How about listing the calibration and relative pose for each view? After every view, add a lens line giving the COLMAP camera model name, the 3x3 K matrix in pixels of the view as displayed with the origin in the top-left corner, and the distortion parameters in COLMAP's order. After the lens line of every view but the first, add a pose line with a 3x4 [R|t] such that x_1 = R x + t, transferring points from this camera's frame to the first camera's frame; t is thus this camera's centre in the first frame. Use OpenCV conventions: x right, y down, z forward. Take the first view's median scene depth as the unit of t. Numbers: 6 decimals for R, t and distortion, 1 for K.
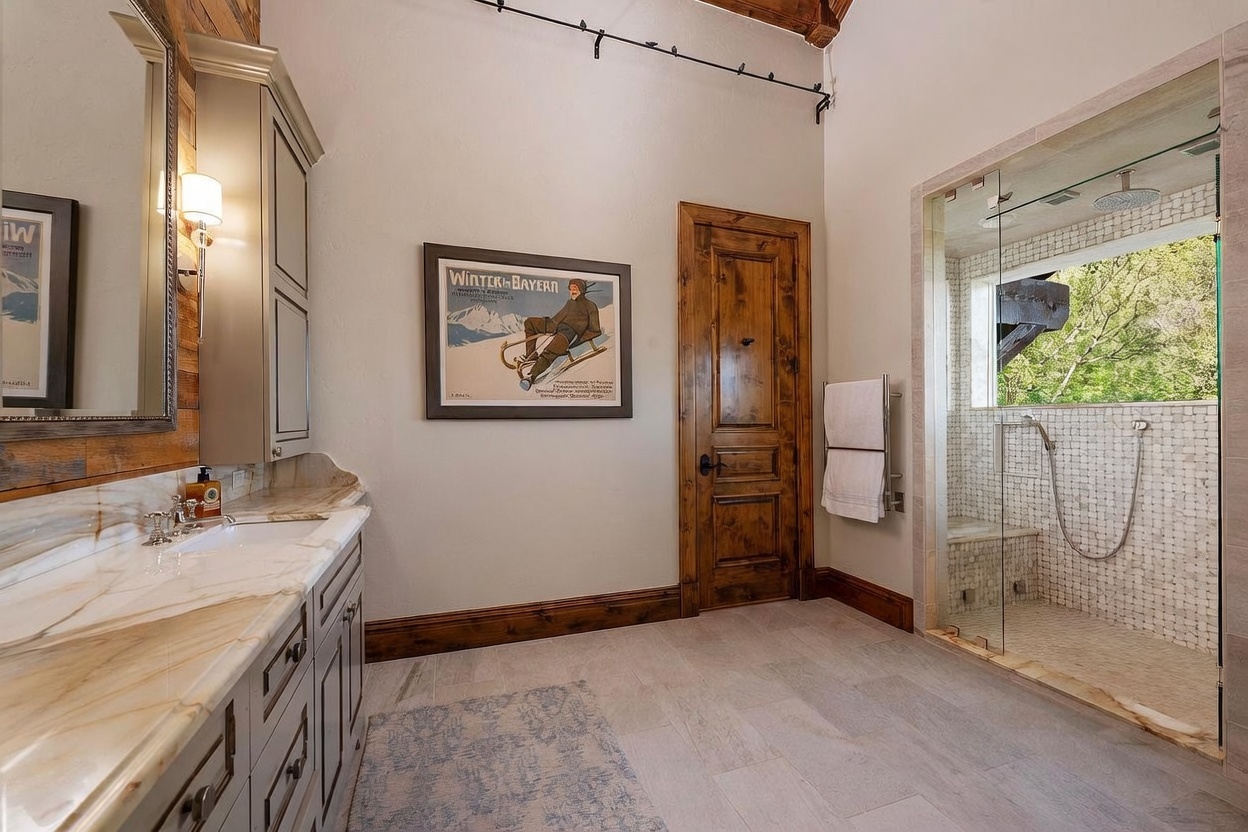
lens RADIAL K [[496.1, 0, 622.0], [0, 496.1, 415.4], [0, 0, 1]] dist [0.000341, -0.000004]
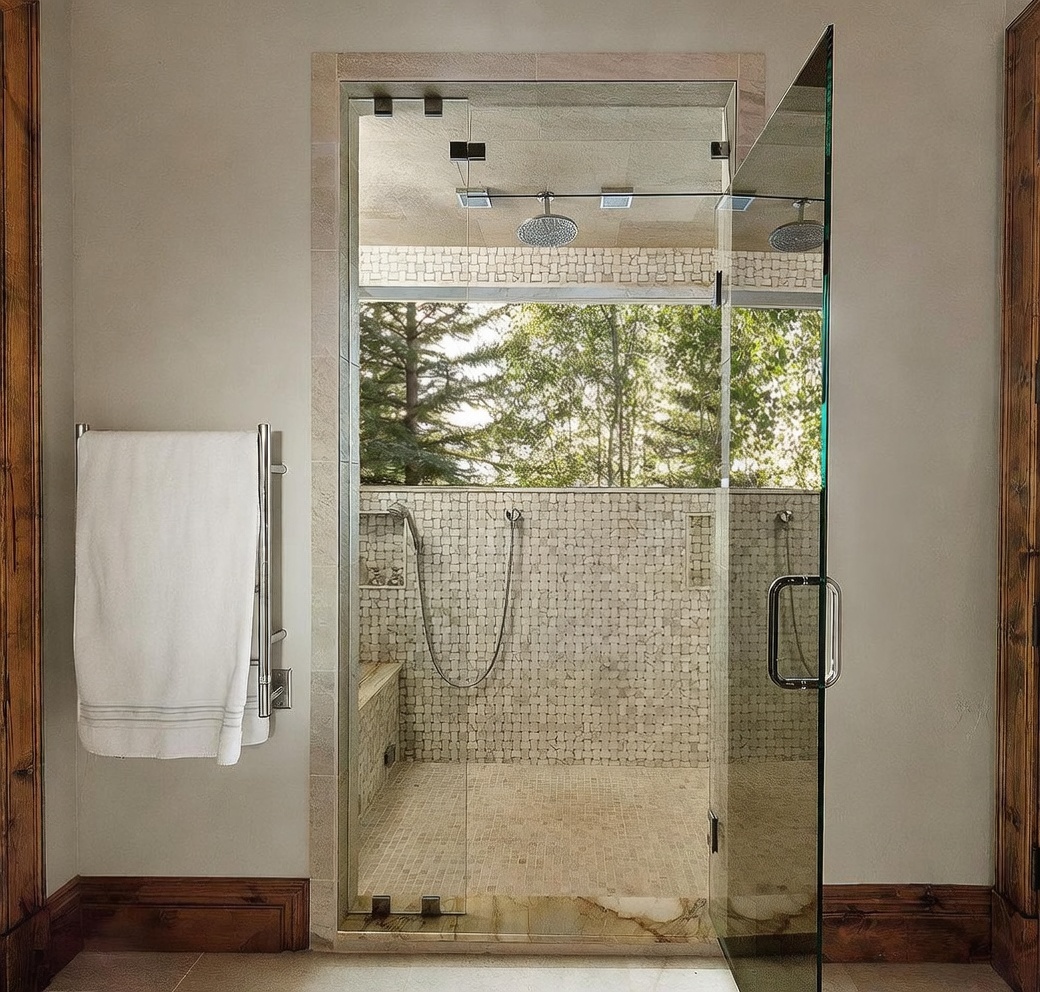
lens RADIAL K [[601.2, 0, 520.0], [0, 601.2, 488.6], [0, 0, 1]] dist [-0.000125, -0.000950]
pose [[0.345309, 0.024417, 0.938171, 0.090851], [-0.013692, 0.999686, -0.020978, -0.002522], [-0.938389, -0.005602, 0.345535, 0.590810]]
